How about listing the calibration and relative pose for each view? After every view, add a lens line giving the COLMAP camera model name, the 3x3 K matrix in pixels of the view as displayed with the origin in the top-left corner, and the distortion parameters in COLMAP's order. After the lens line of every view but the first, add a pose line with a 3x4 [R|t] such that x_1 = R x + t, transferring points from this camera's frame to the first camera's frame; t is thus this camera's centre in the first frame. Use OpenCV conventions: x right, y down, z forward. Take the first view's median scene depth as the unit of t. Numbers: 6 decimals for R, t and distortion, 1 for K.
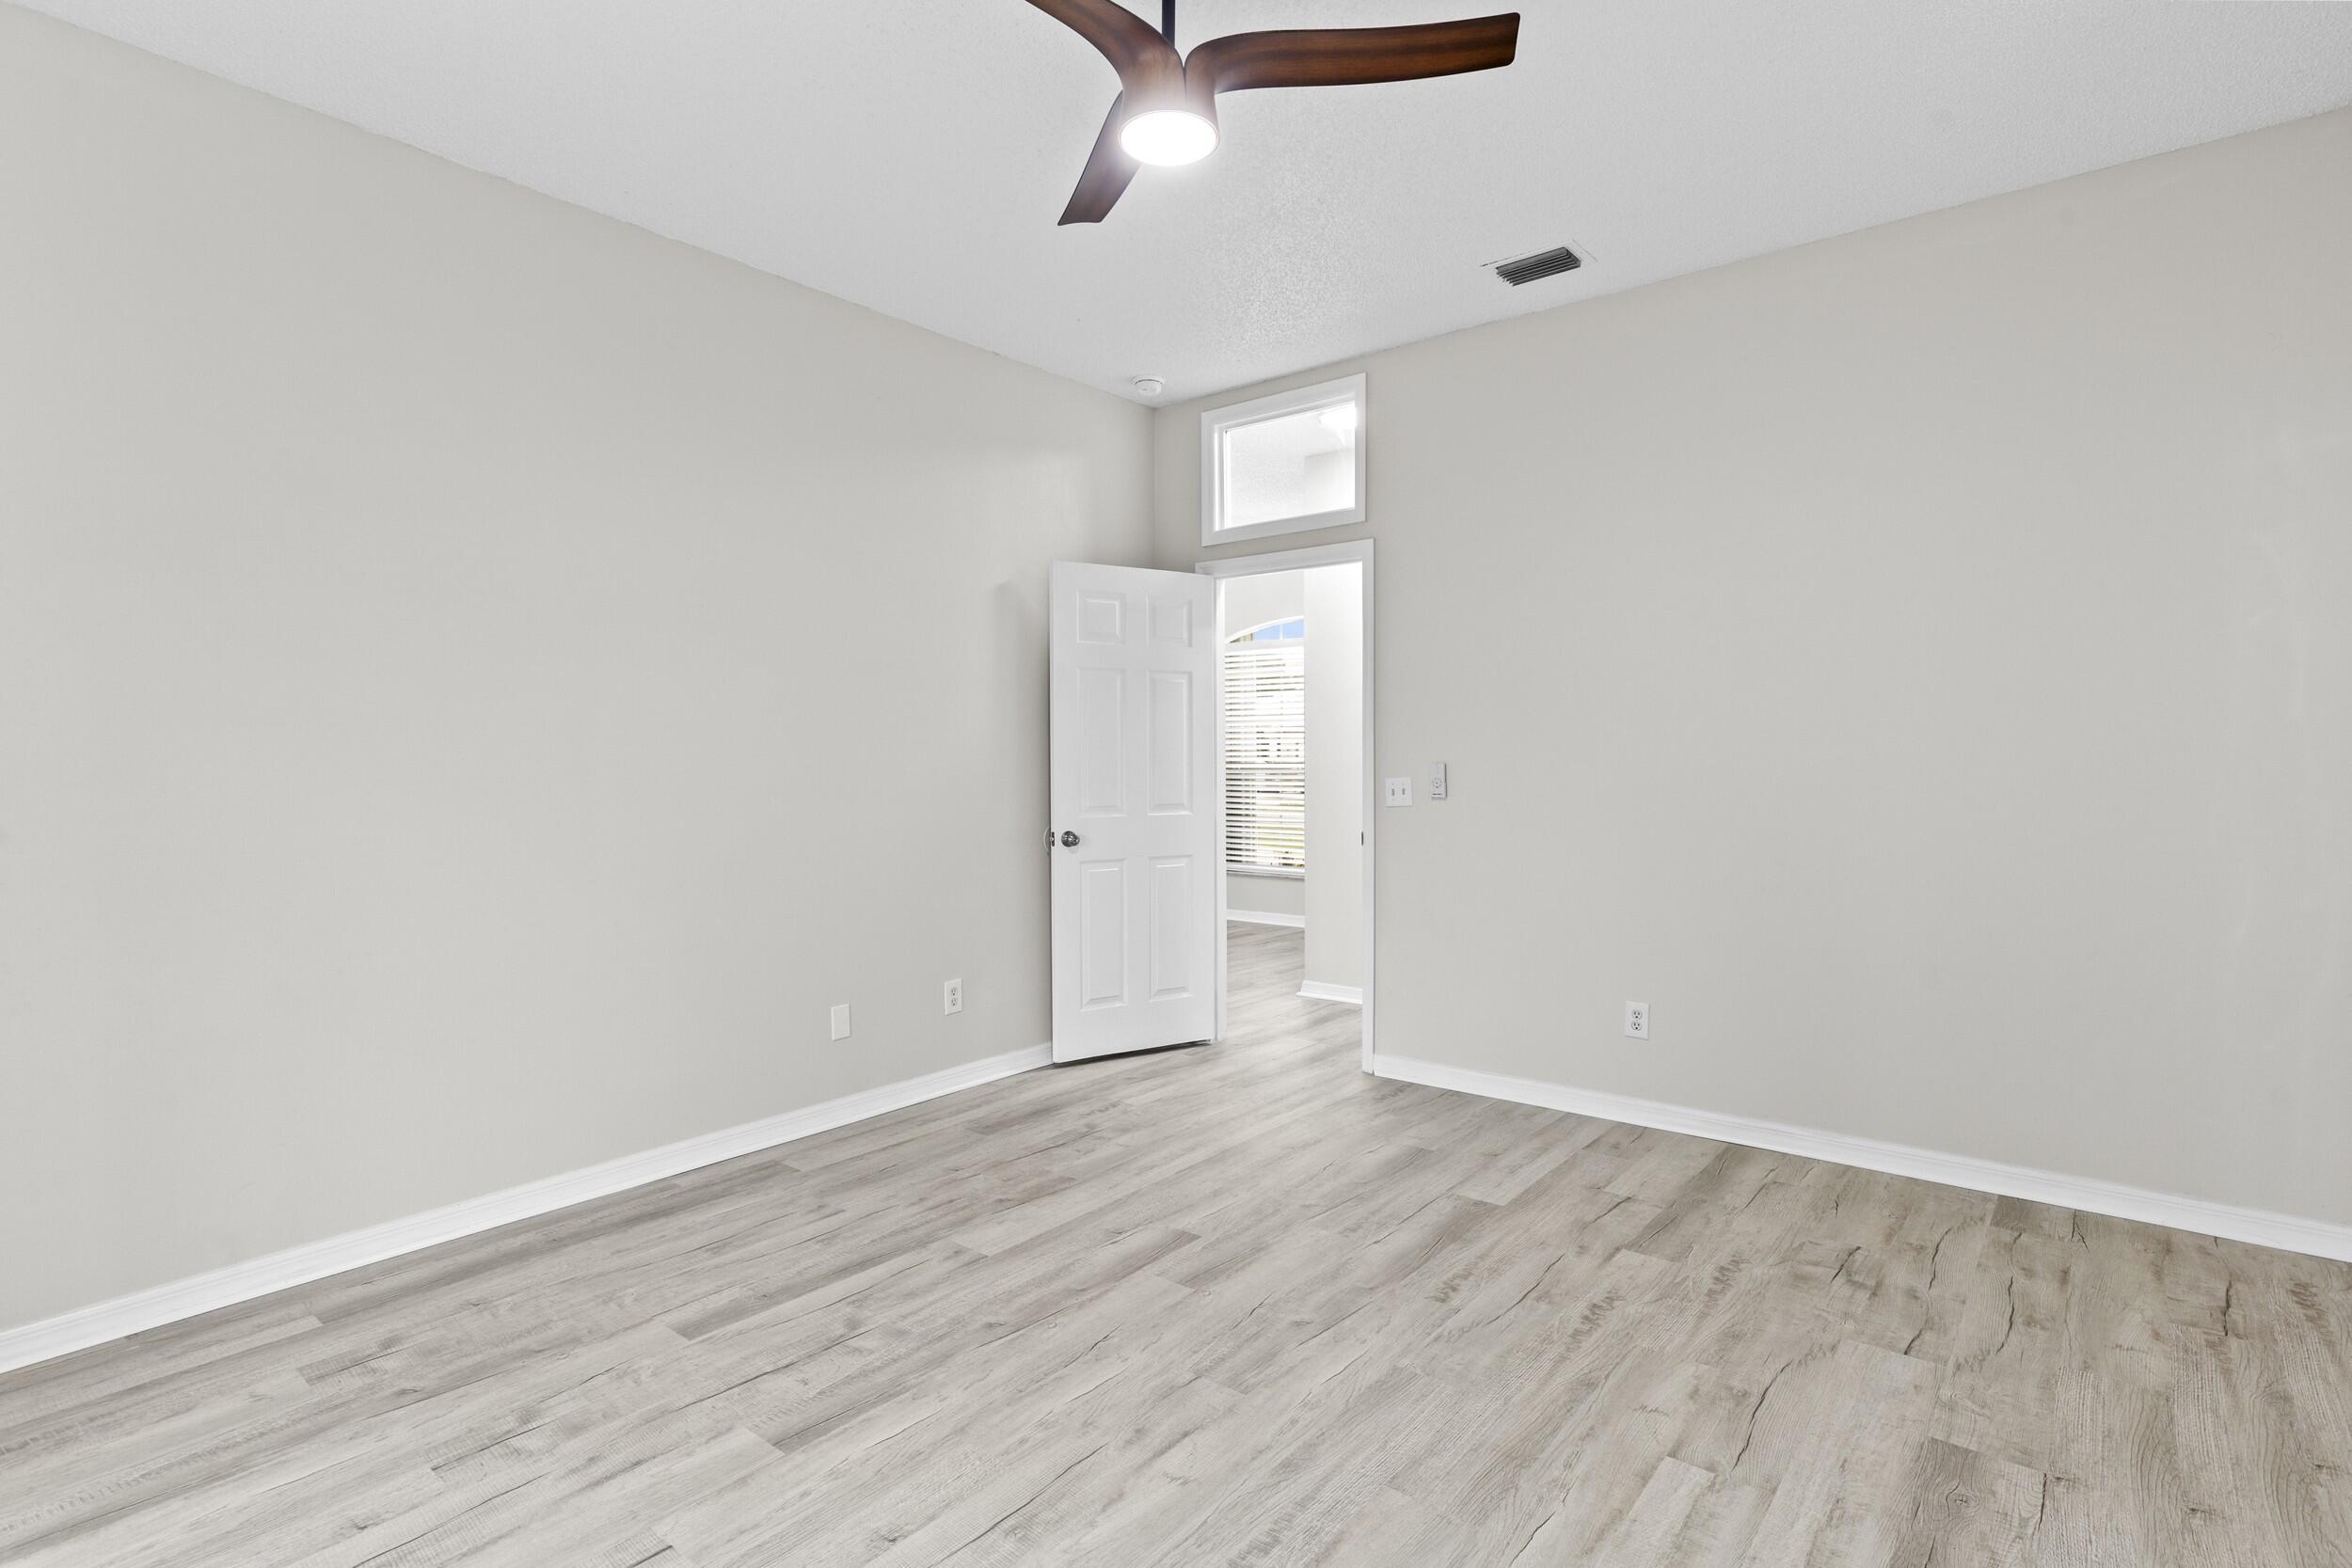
lens RADIAL K [[1164.1, 0, 1191.9], [0, 1164.1, 777.4], [0, 0, 1]] dist [0.003207, 0.000157]
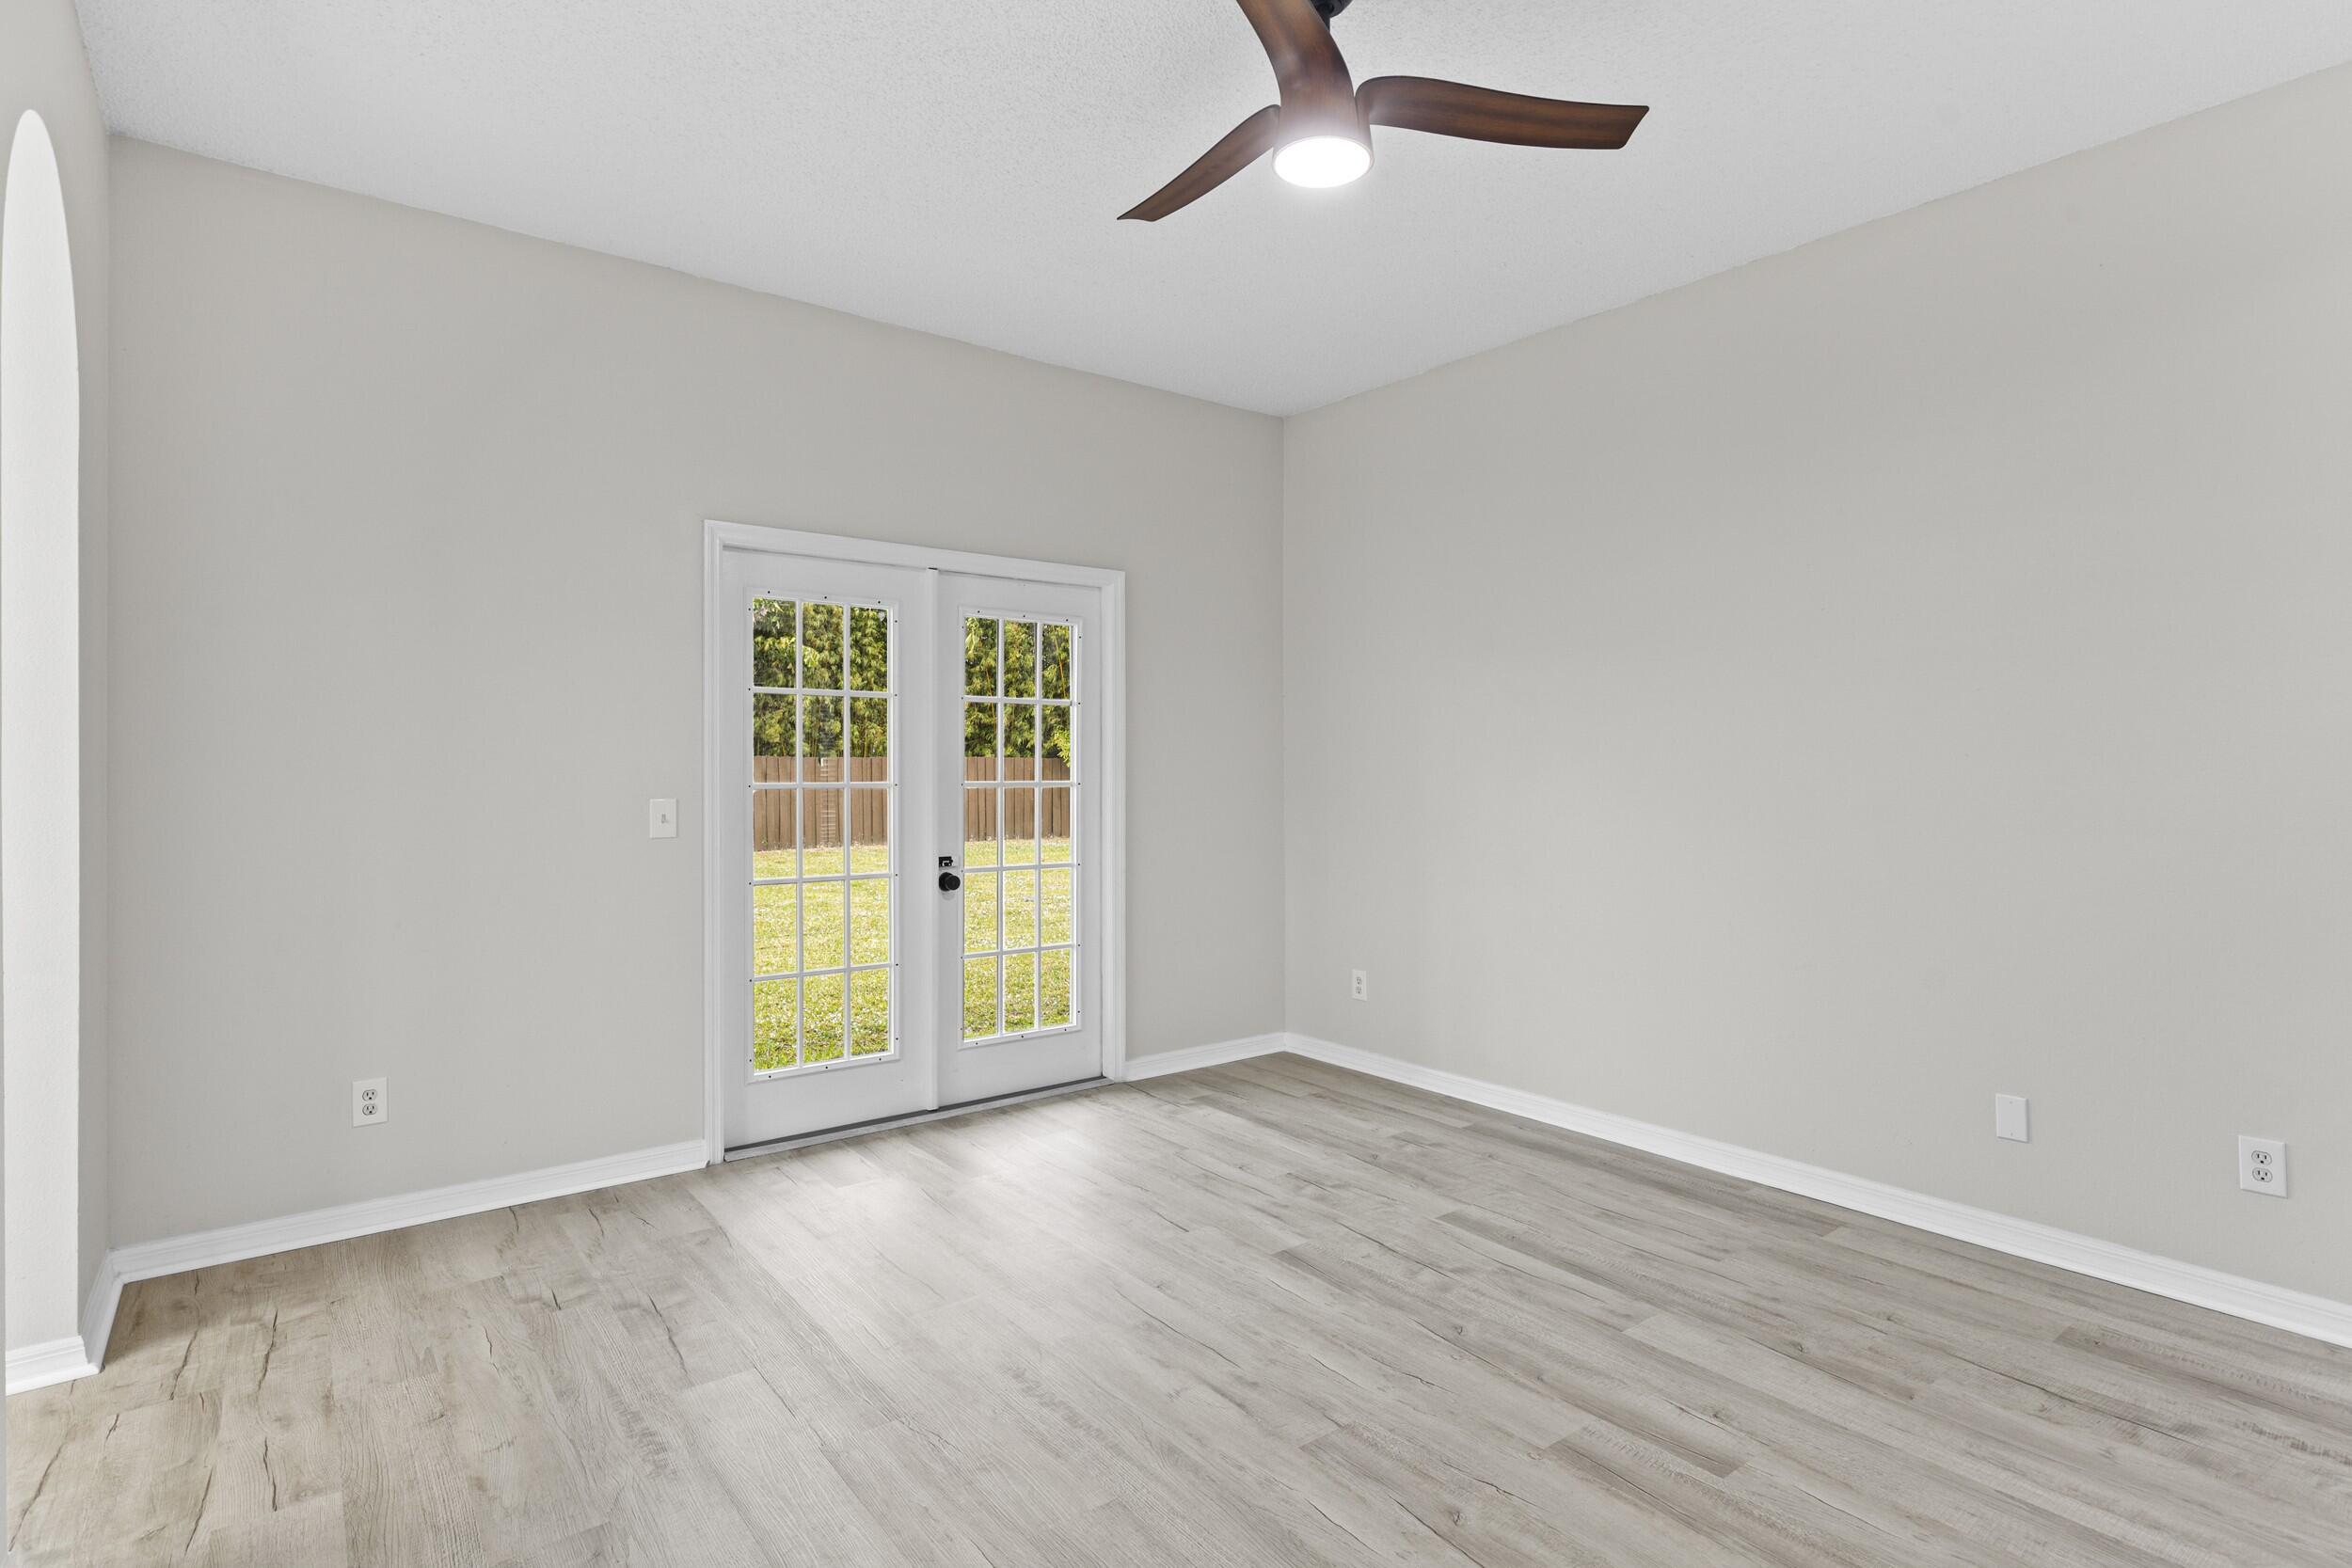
lens RADIAL K [[1176.0, 0, 1176.0], [0, 1176.0, 784.0], [0, 0, 1]] dist [0.000894, -0.000391]
pose [[-0.235326, 0.021541, -0.971678, 0.834881], [-0.018012, 0.999486, 0.026519, -0.027499], [0.971750, 0.023742, -0.234817, 0.943518]]
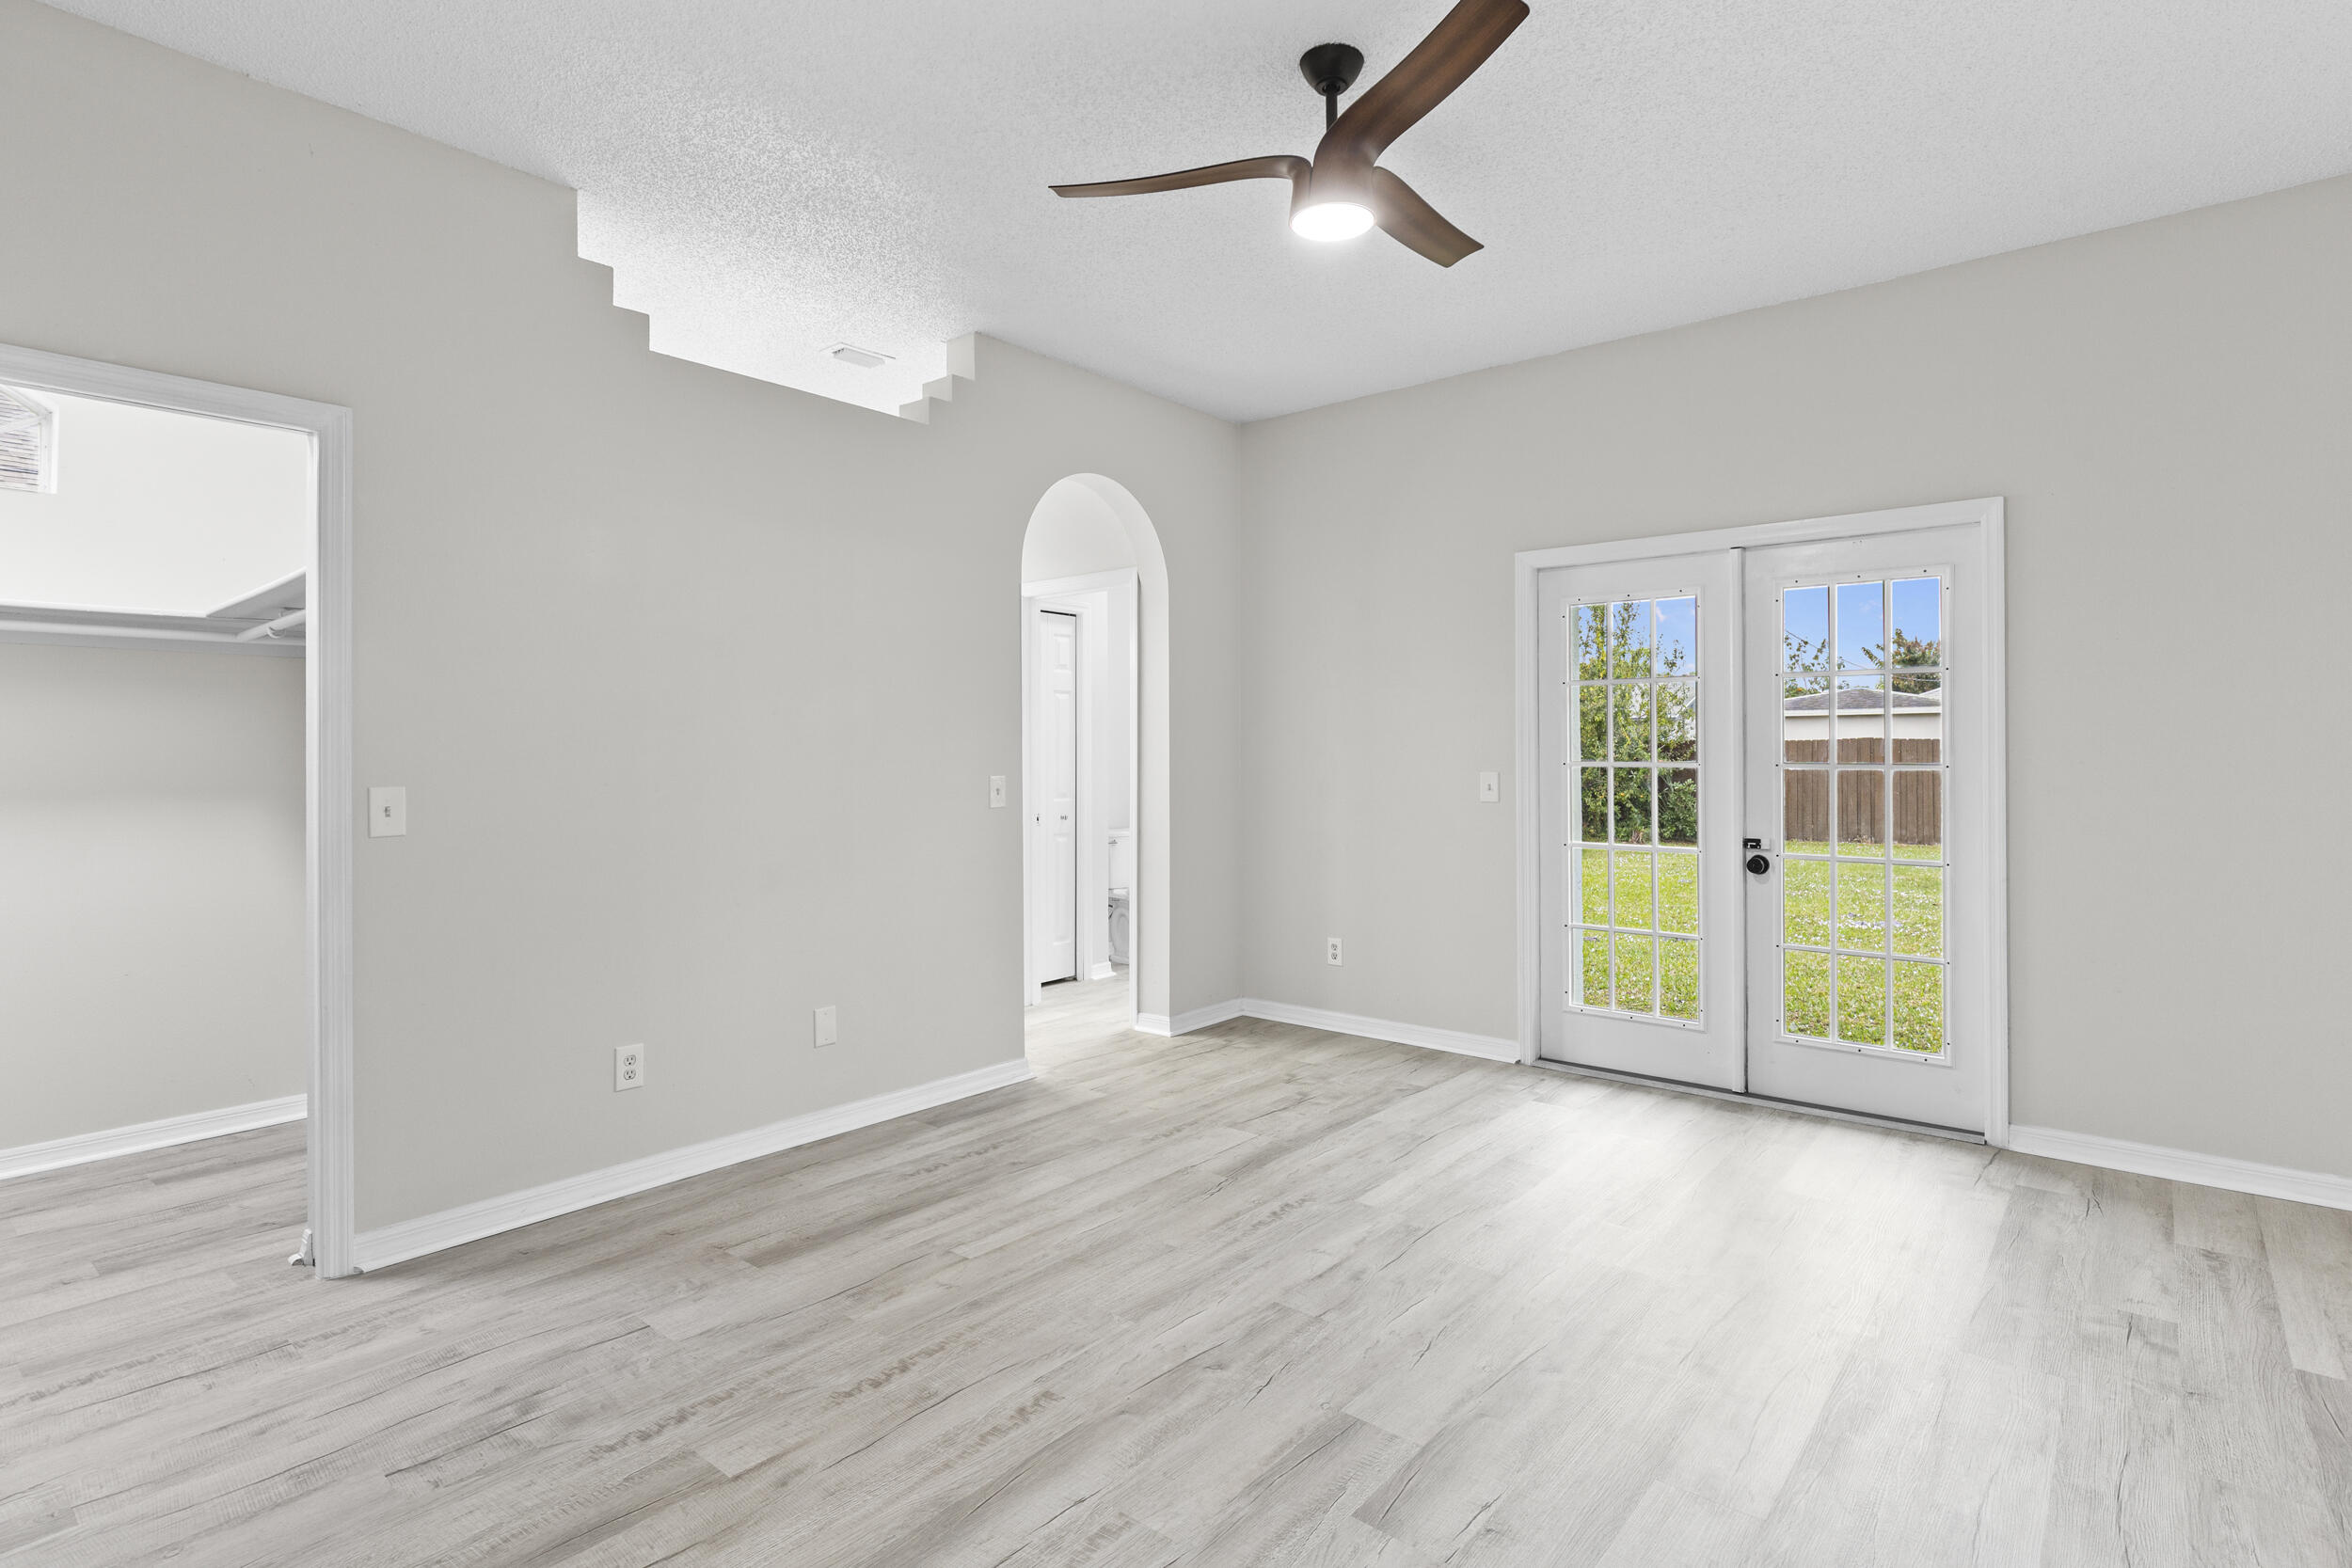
lens RADIAL K [[1164.1, 0, 1191.9], [0, 1164.1, 777.4], [0, 0, 1]] dist [0.003207, 0.000157]
pose [[-0.999904, 0.010133, 0.009478, 0.095122], [0.010524, 0.999051, 0.042258, -0.035300], [-0.009041, 0.042354, -0.999062, 1.809457]]
